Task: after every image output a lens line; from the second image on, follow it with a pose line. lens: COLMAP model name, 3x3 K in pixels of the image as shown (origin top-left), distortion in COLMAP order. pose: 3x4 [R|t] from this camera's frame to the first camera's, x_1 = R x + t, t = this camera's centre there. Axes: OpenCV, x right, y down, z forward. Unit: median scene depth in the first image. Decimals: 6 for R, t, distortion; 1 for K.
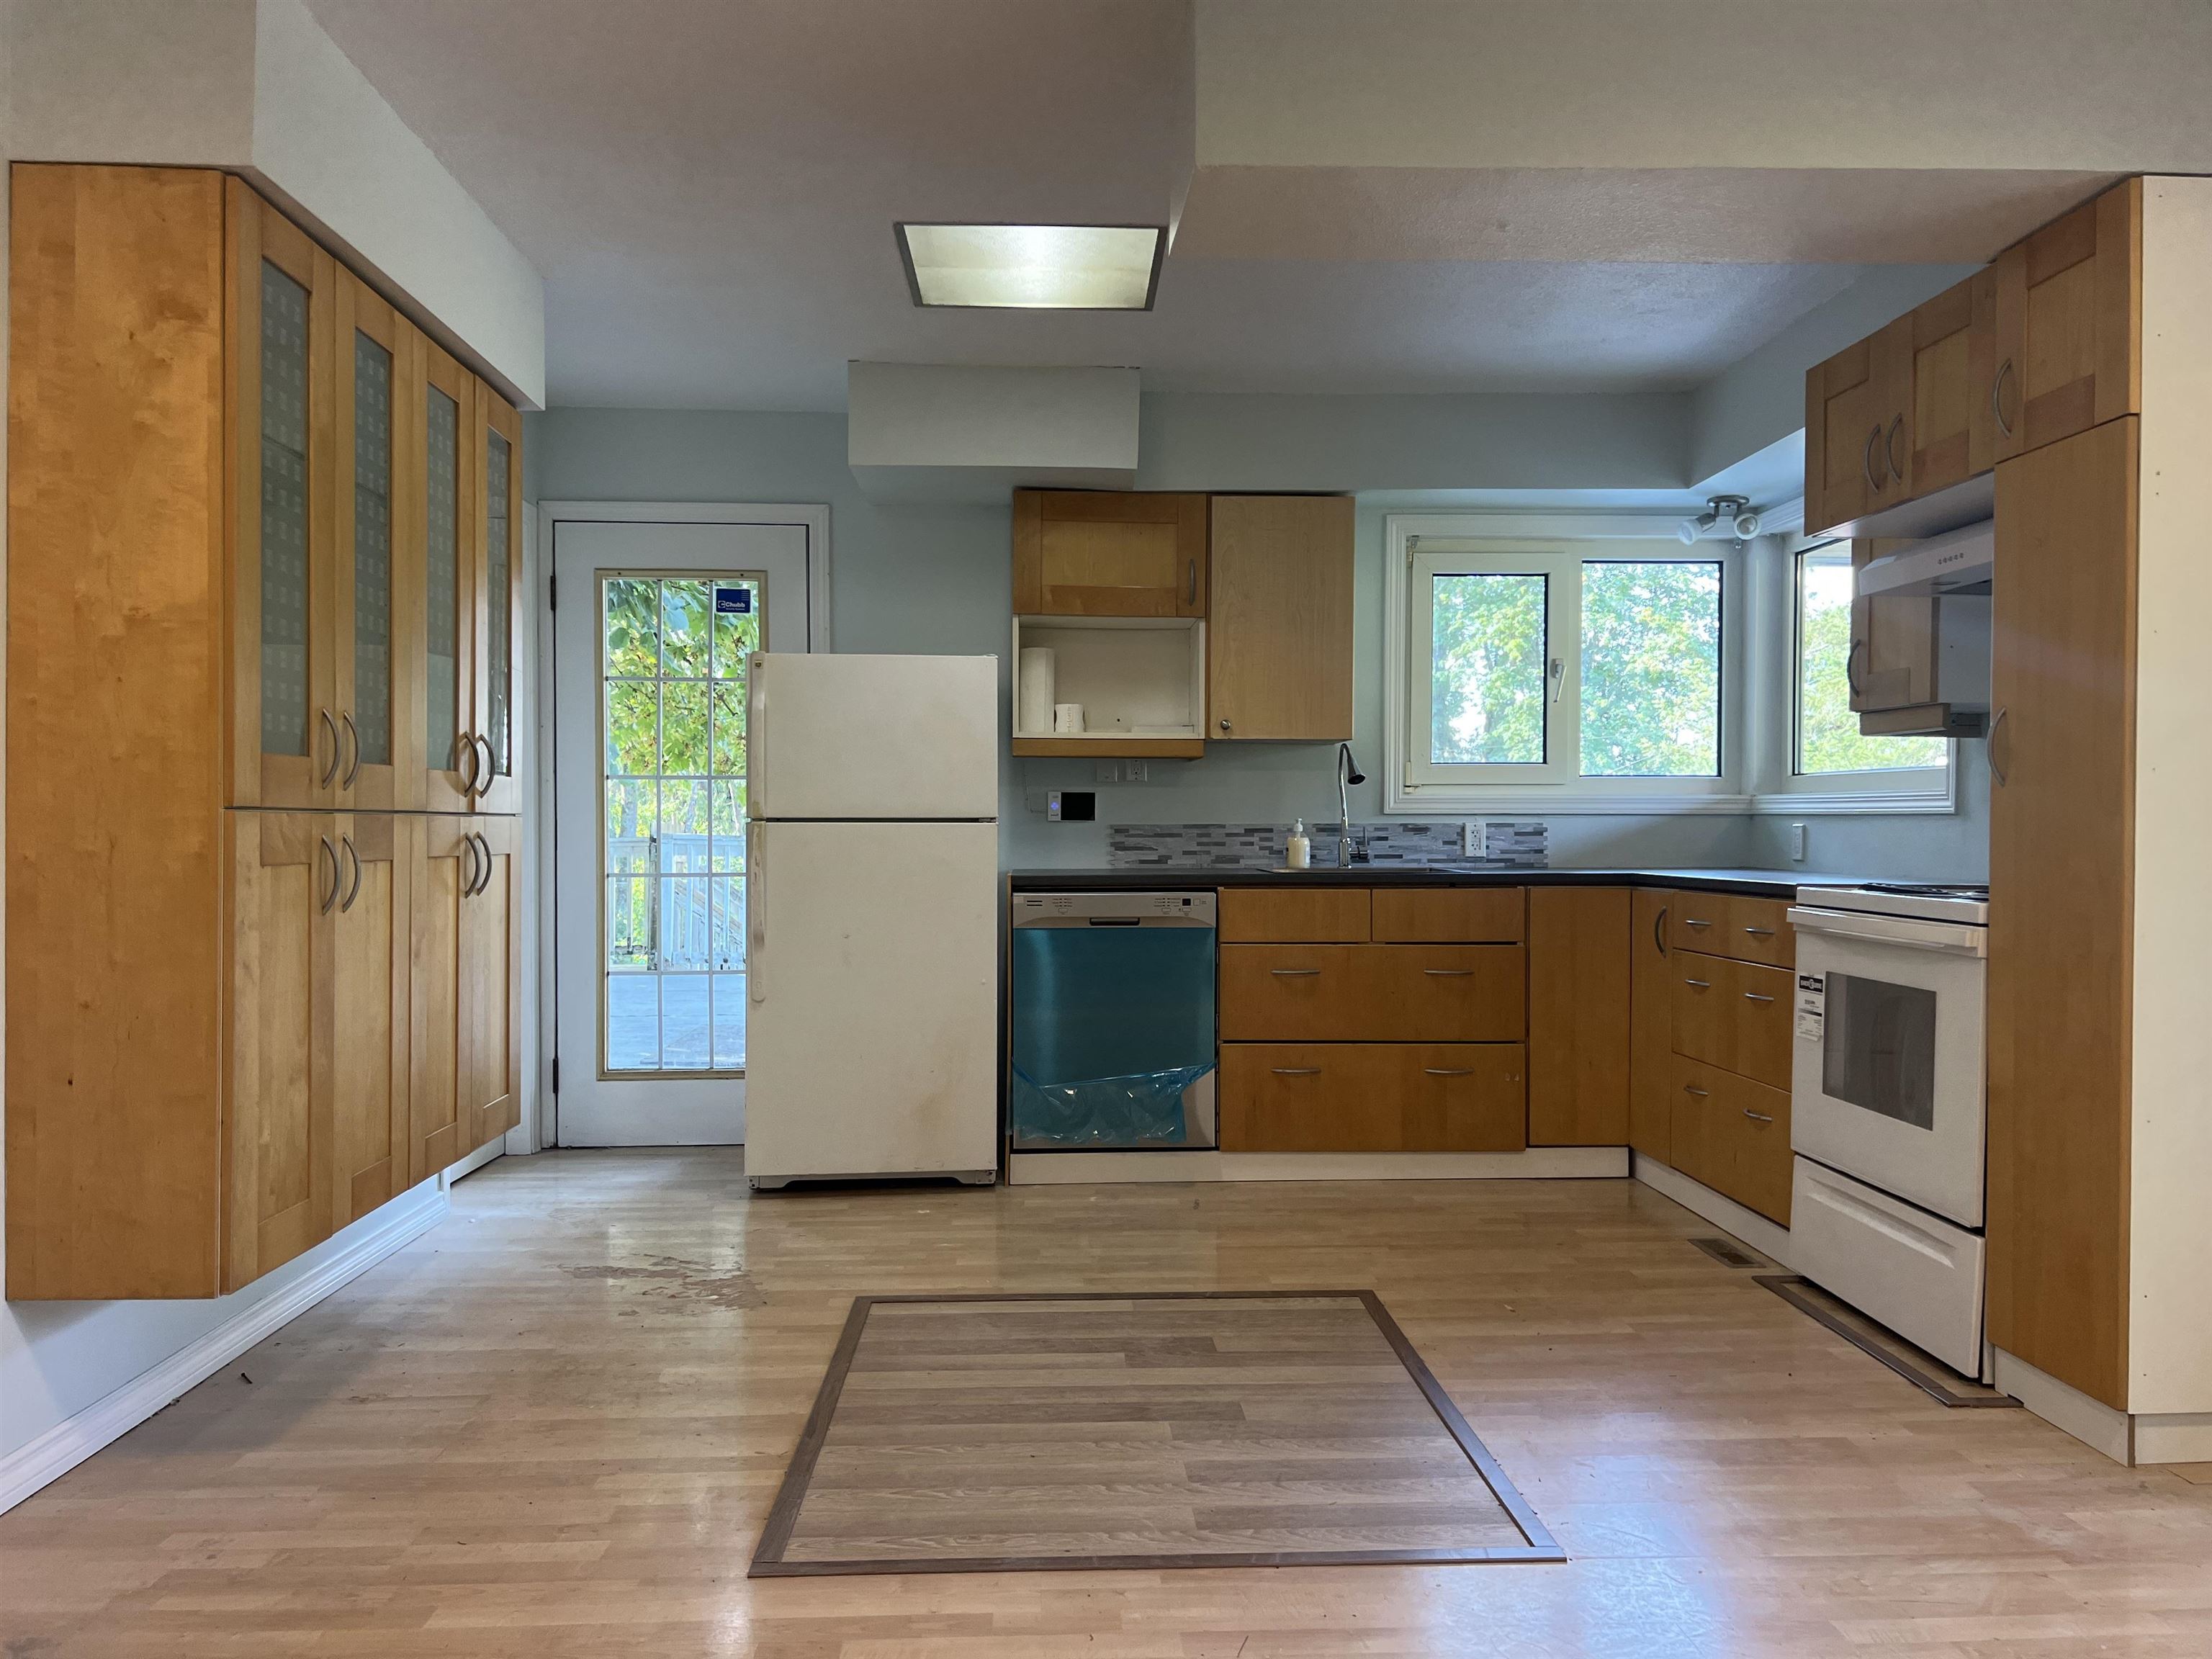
lens RADIAL K [[1667.0, 0, 1107.1], [0, 1667.0, 833.1], [0, 0, 1]] dist [-0.002681, -0.017521]
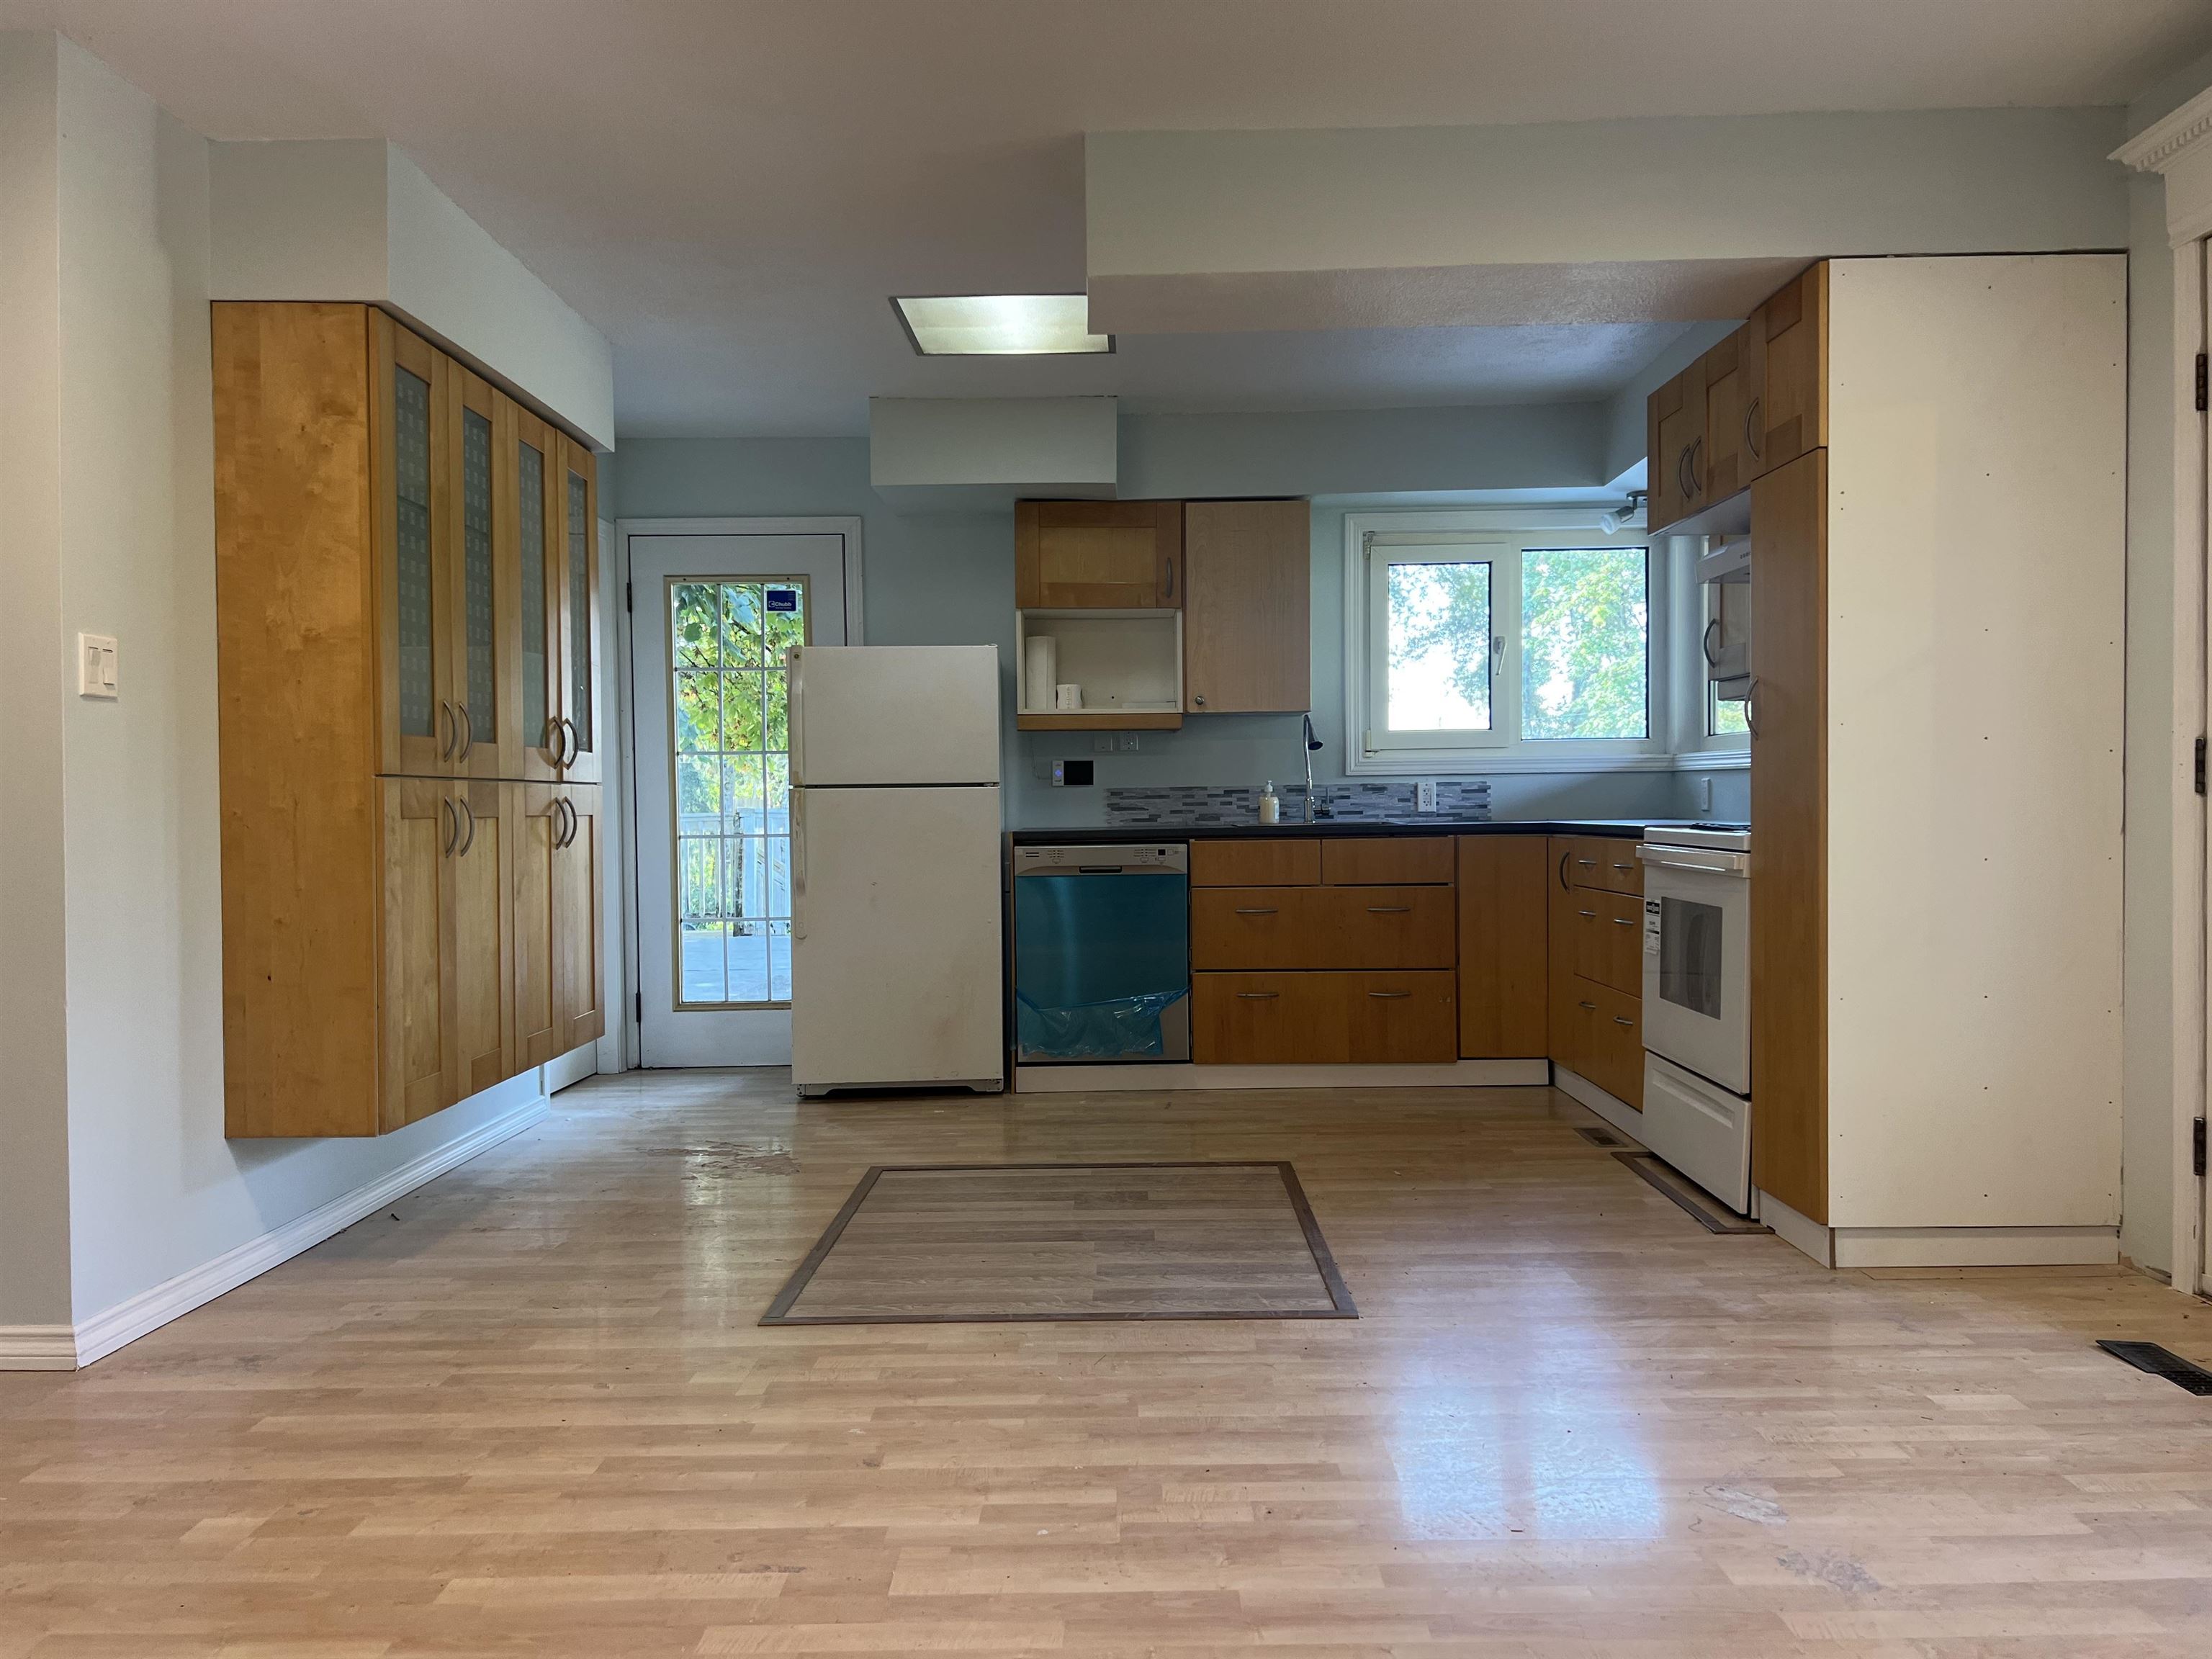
lens RADIAL K [[1667.0, 0, 1112.5], [0, 1667.0, 826.1], [0, 0, 1]] dist [-0.002681, -0.017521]
pose [[0.998515, -0.012853, -0.052941, 0.097558], [0.013409, 0.999859, 0.010156, 0.014184], [0.052803, -0.010851, 0.998546, -0.225447]]
